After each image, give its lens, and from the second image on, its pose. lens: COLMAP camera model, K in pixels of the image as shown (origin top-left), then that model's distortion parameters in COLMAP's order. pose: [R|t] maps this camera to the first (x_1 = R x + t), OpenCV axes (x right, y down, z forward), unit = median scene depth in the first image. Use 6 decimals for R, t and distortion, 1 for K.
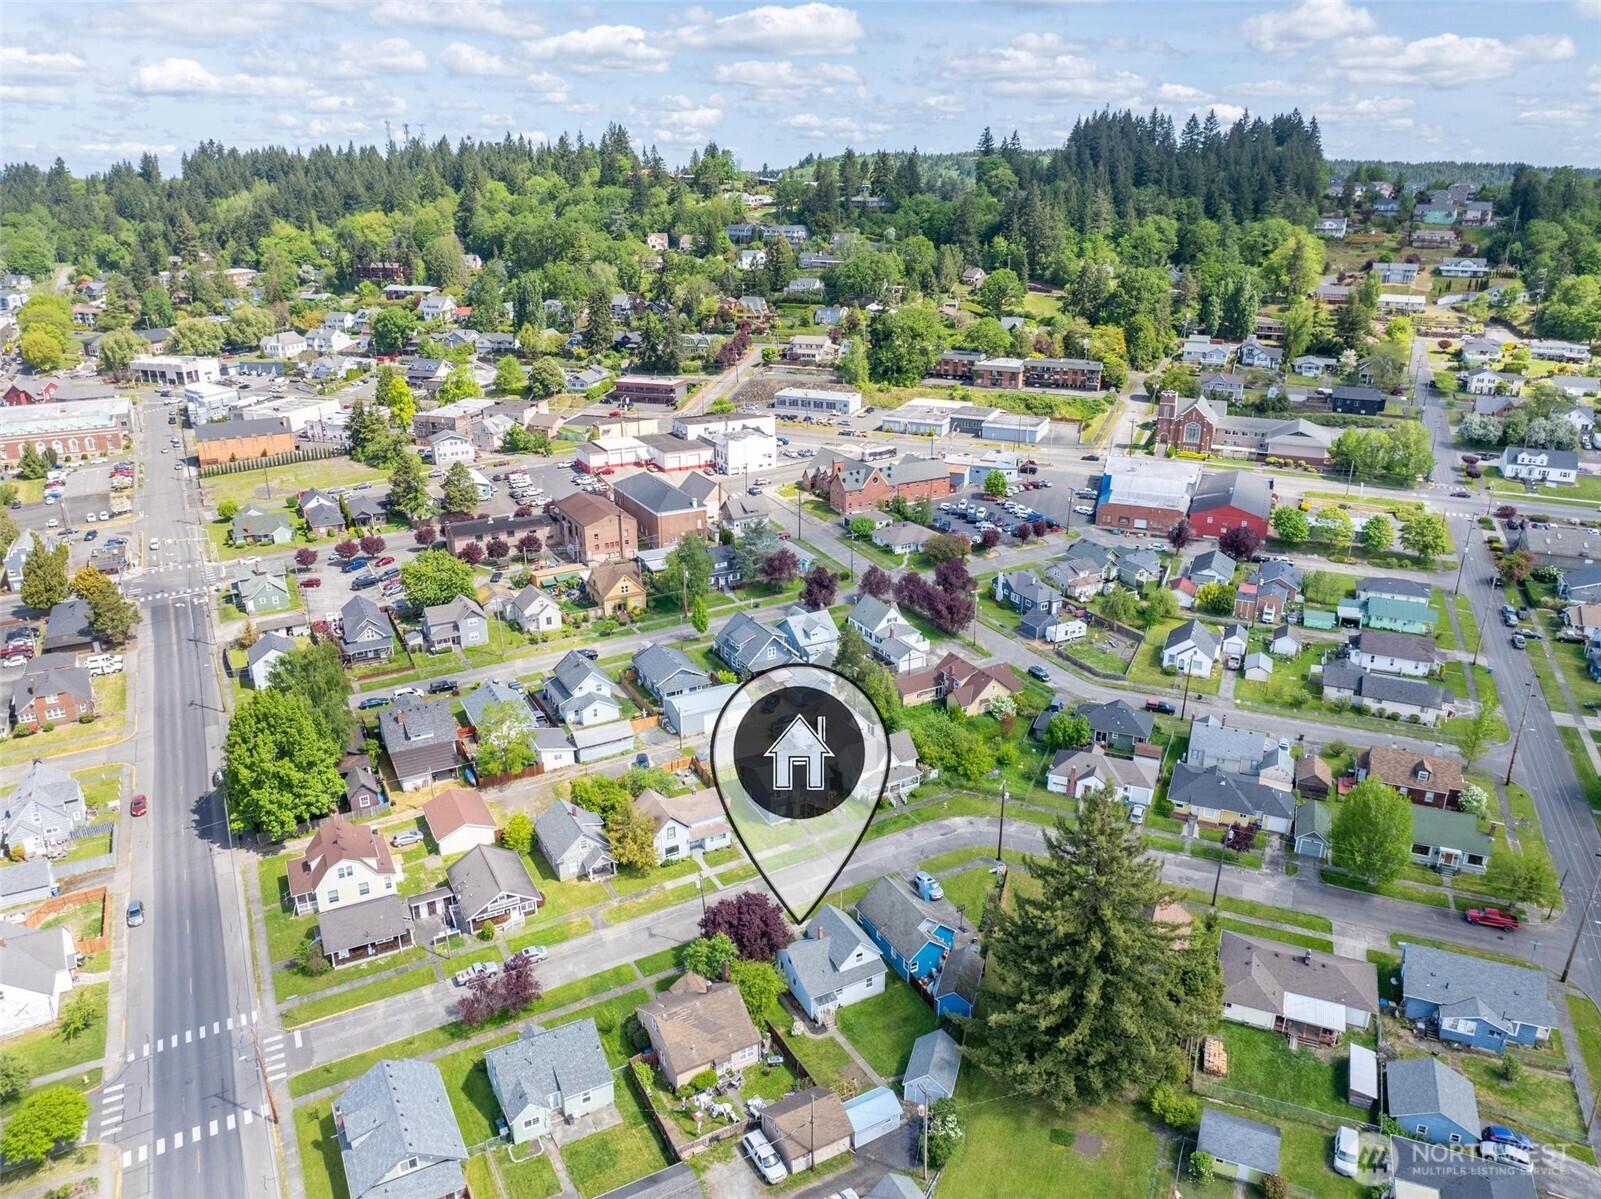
lens RADIAL K [[1131.6, 0, 800.5], [0, 1131.6, 599.5], [0, 0, 1]] dist [-0.037822, 0.004512]
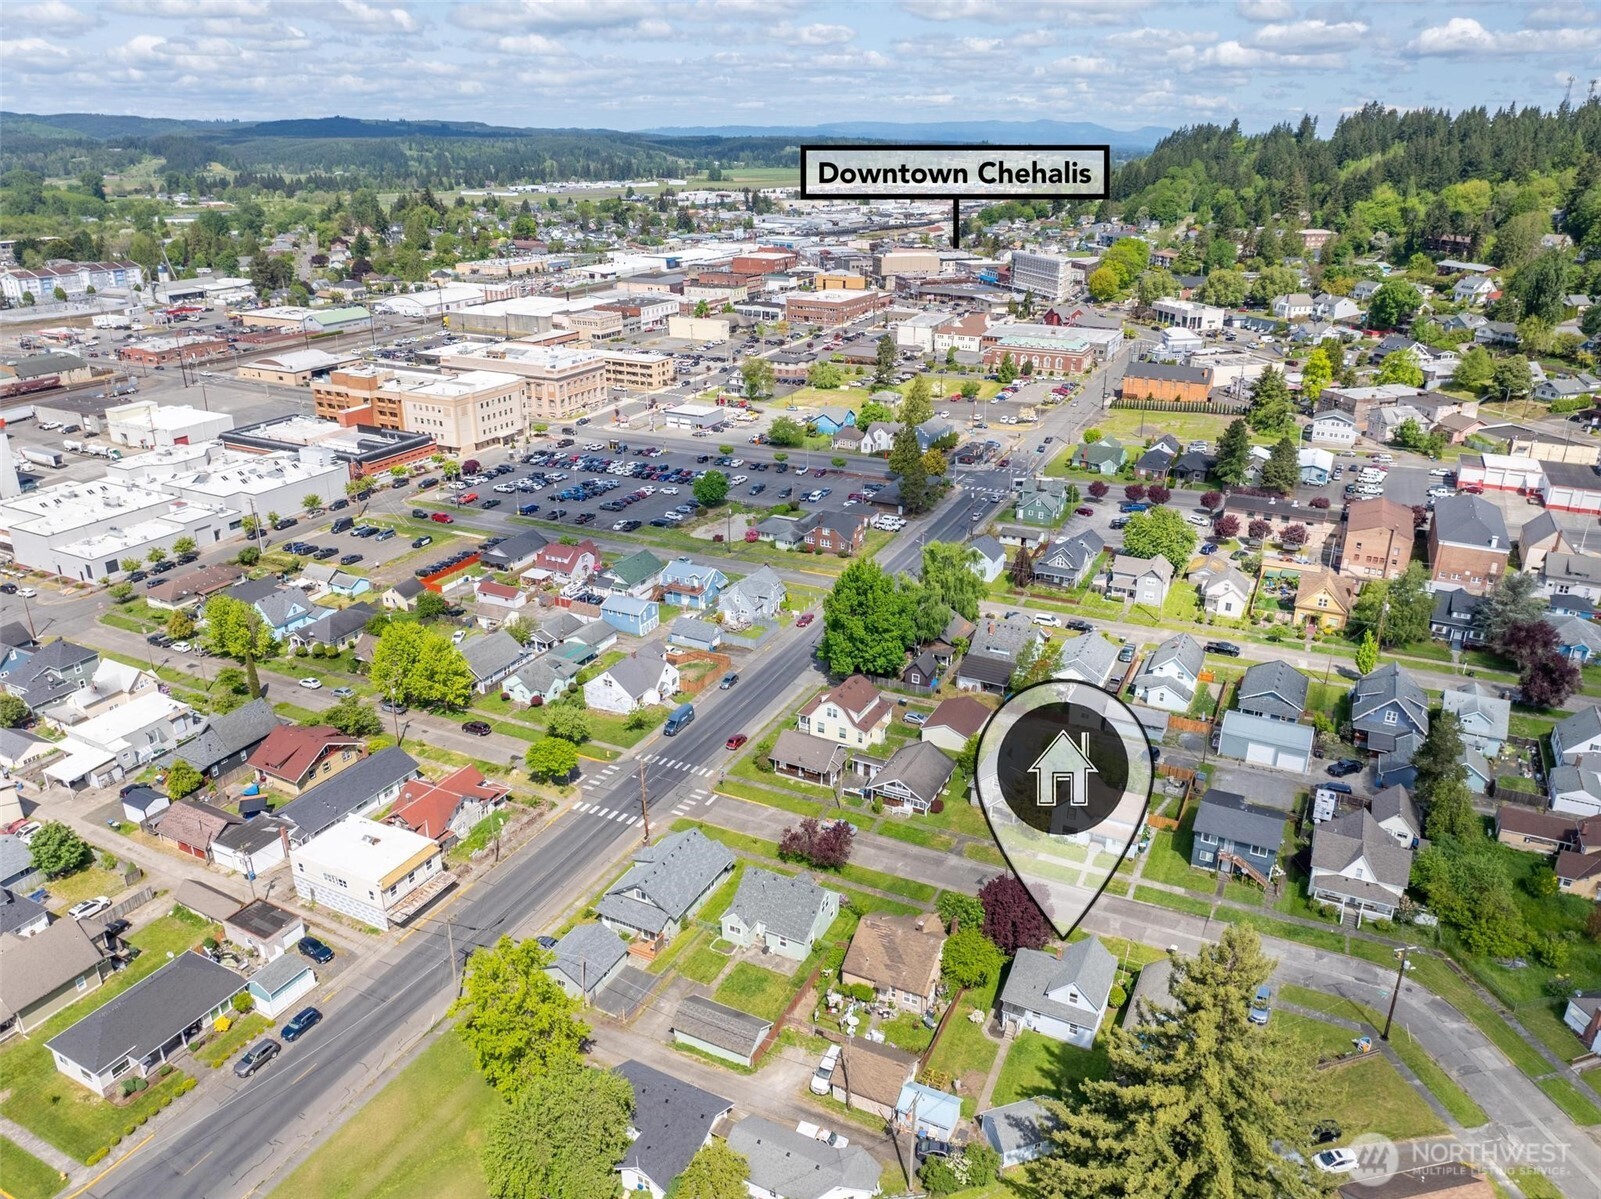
lens RADIAL K [[1131.6, 0, 800.5], [0, 1131.6, 599.5], [0, 0, 1]] dist [-0.037822, 0.004512]
pose [[0.568161, 0.311404, -0.761722, 0.251928], [-0.289209, 0.942149, 0.169448, -0.037343], [0.770422, 0.124023, 0.625354, 0.106114]]
